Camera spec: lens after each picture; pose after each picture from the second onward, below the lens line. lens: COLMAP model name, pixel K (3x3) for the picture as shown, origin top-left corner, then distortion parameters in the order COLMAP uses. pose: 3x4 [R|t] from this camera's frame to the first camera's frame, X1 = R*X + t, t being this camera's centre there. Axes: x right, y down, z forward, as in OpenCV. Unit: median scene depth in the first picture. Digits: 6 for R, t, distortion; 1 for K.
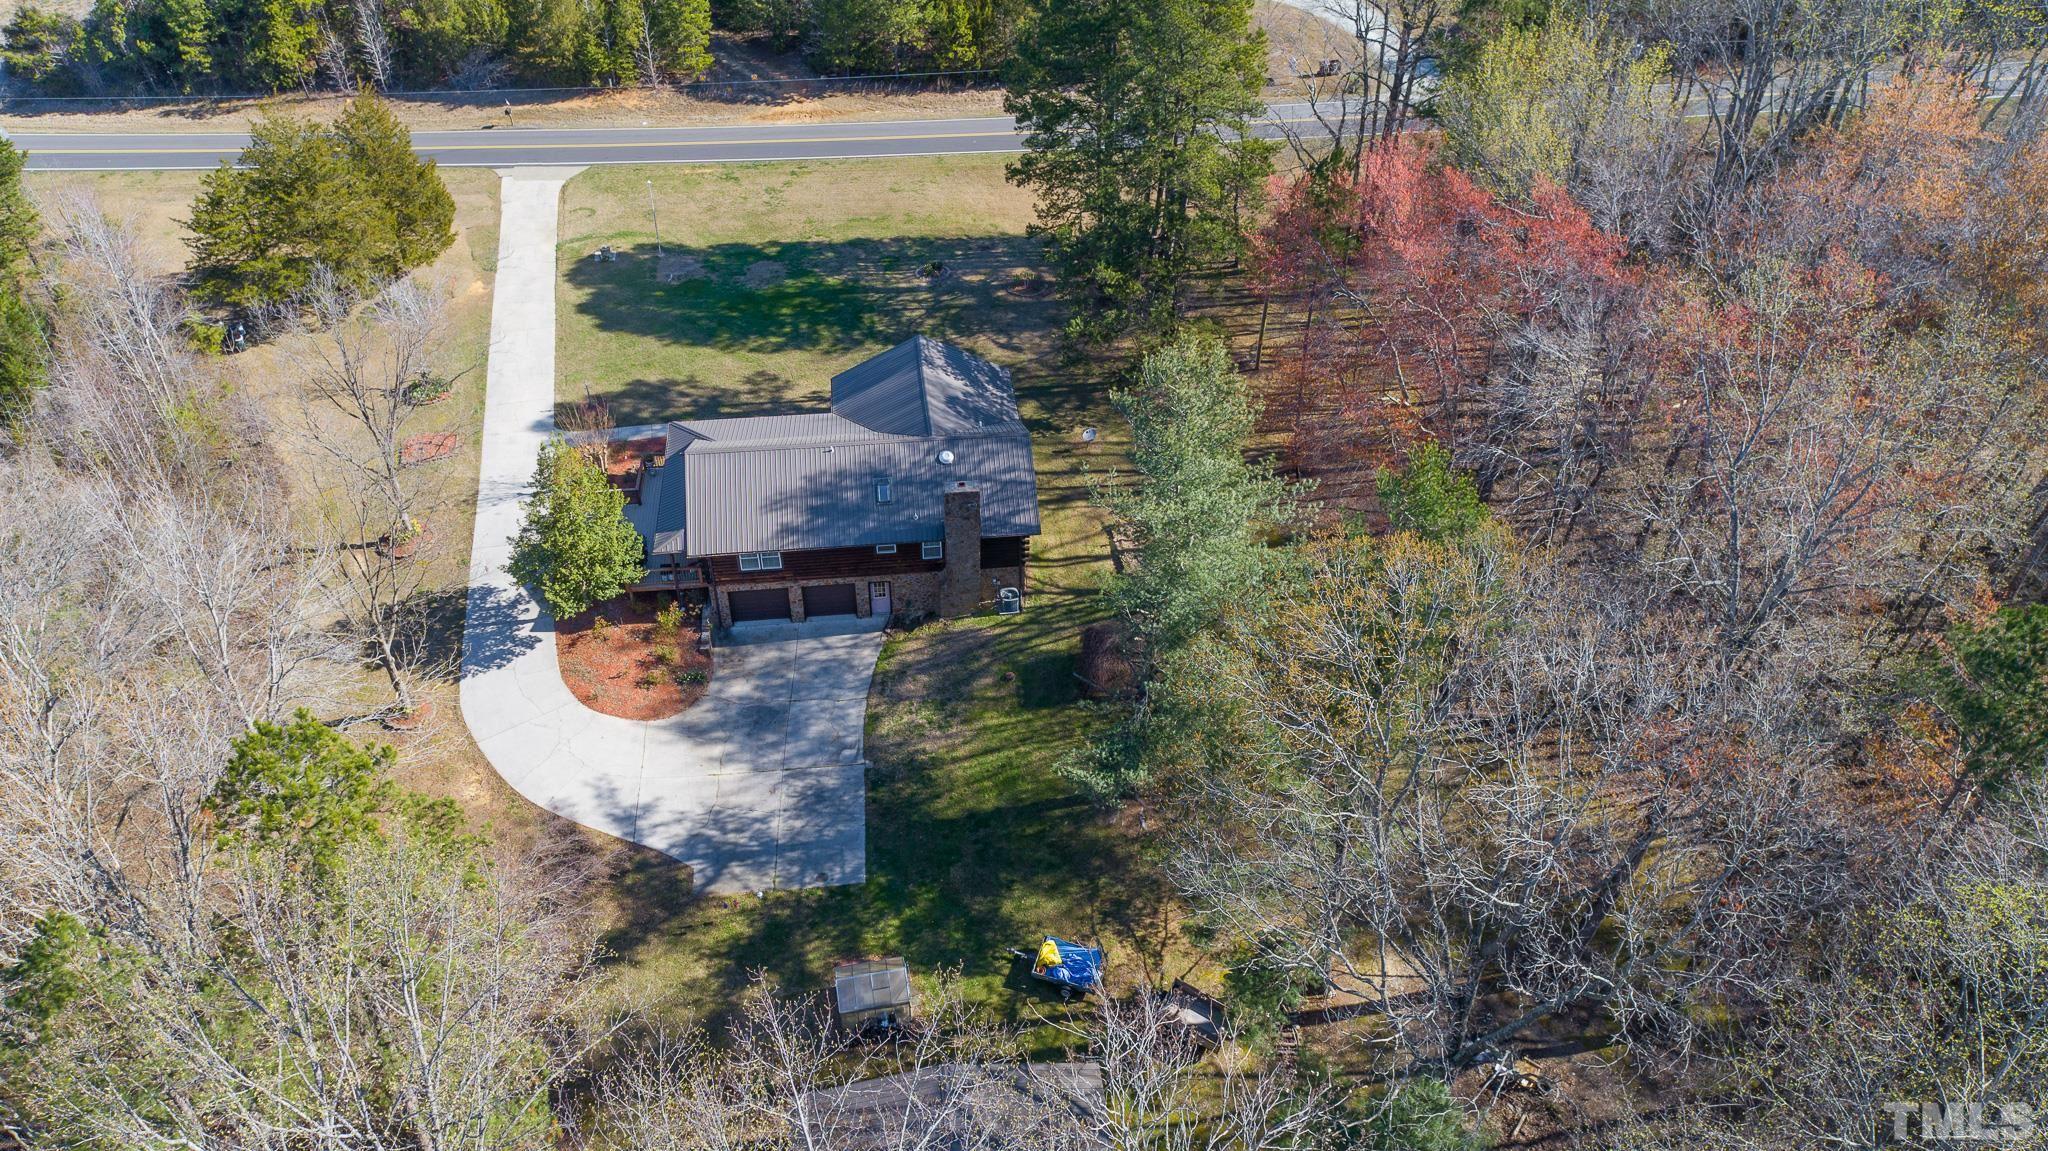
lens RADIAL K [[1392.5, 0, 1024.2], [0, 1392.5, 585.6], [0, 0, 1]] dist [0.007633, 0.002460]
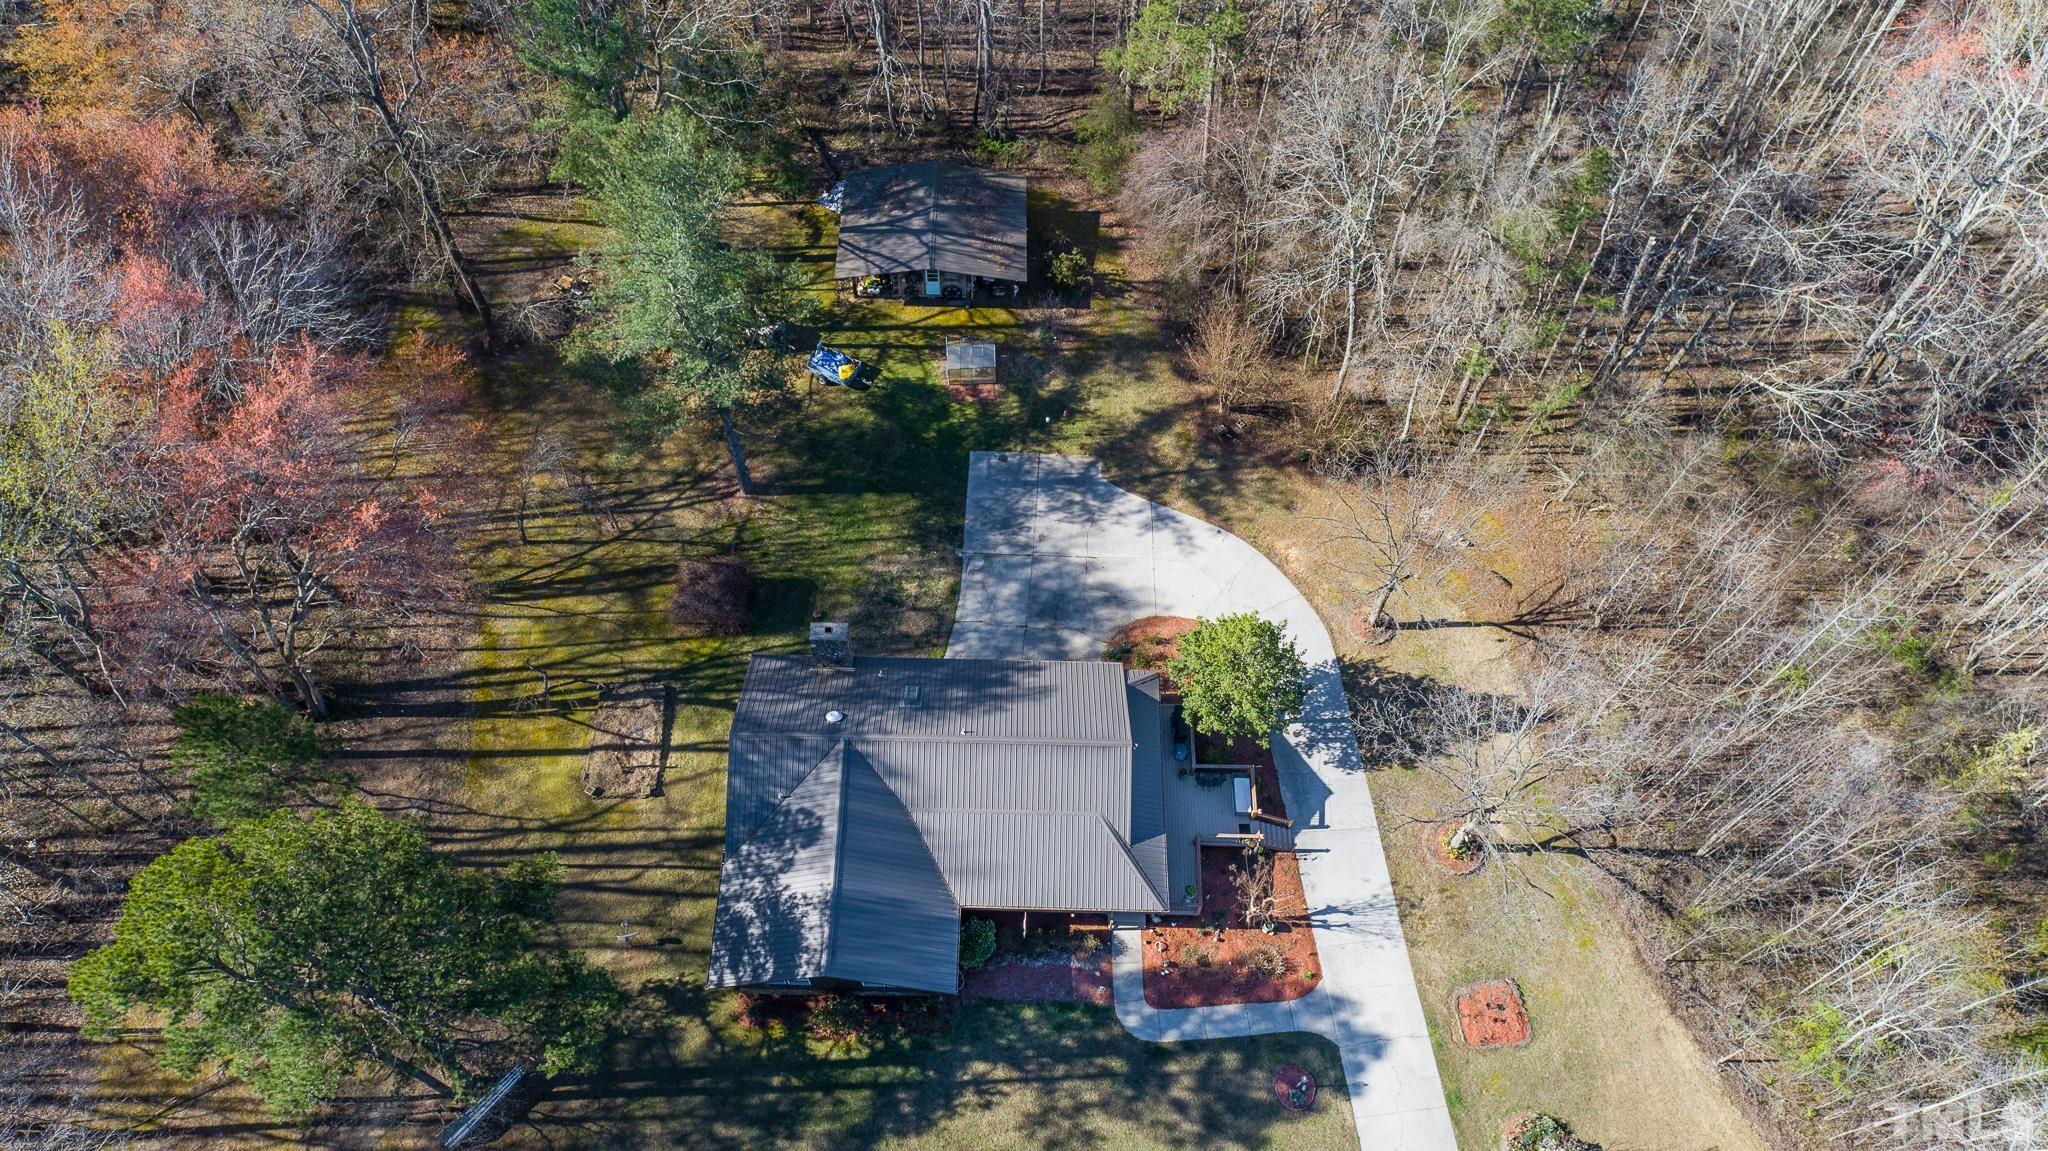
lens RADIAL K [[1392.5, 0, 1025.3], [0, 1392.5, 567.7], [0, 0, 1]] dist [0.007633, 0.002460]
pose [[-0.990532, -0.132132, 0.037251, -0.189368], [0.059327, -0.167301, 0.984119, -0.920725], [-0.123802, 0.977011, 0.173556, 0.735102]]
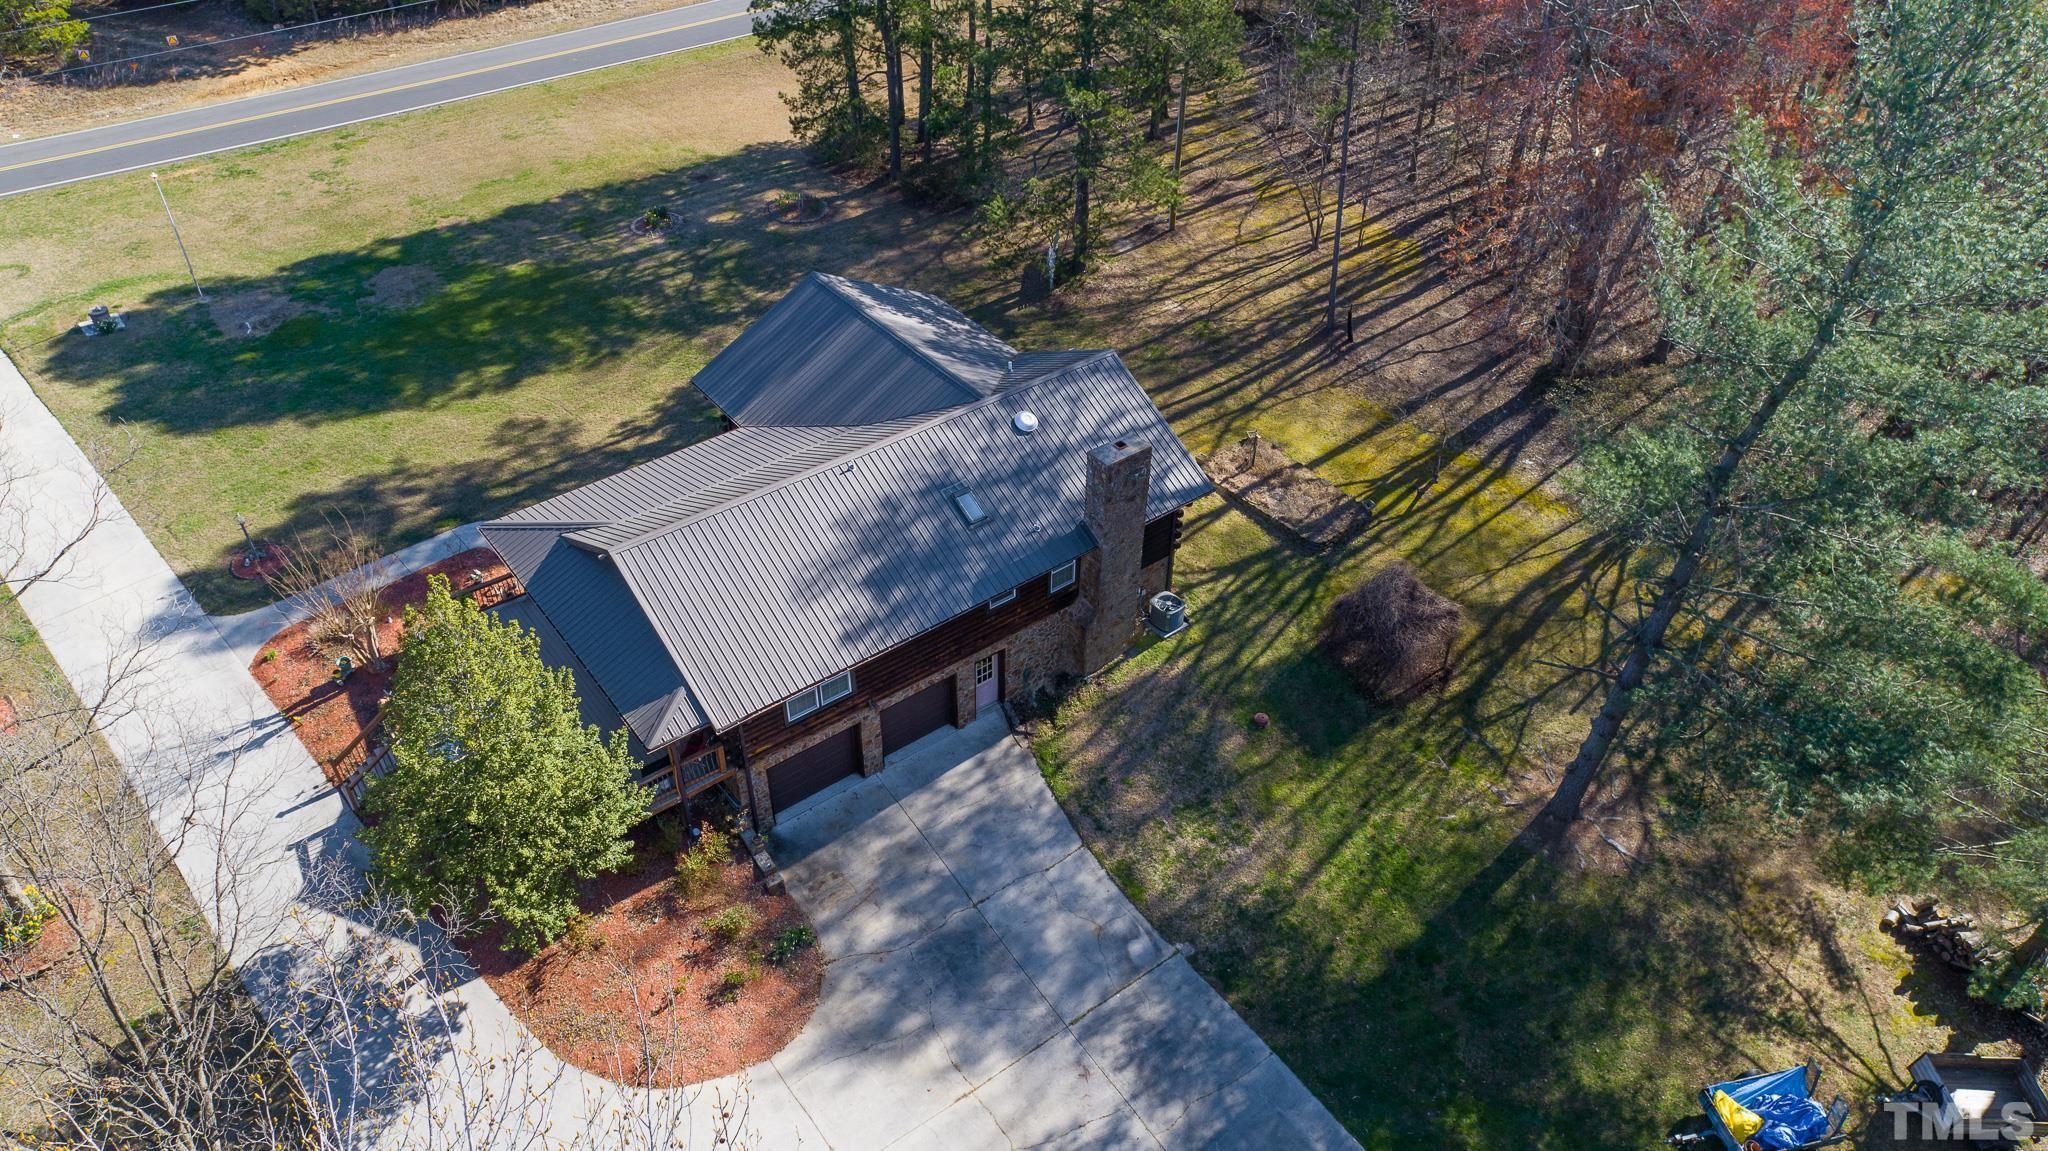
lens RADIAL K [[1392.5, 0, 1014.6], [0, 1392.5, 568.6], [0, 0, 1]] dist [0.007633, 0.002460]
pose [[0.861003, -0.325788, 0.390558, -0.312318], [0.330510, 0.942067, 0.057211, -0.068127], [-0.386571, 0.079825, 0.918799, 0.446649]]
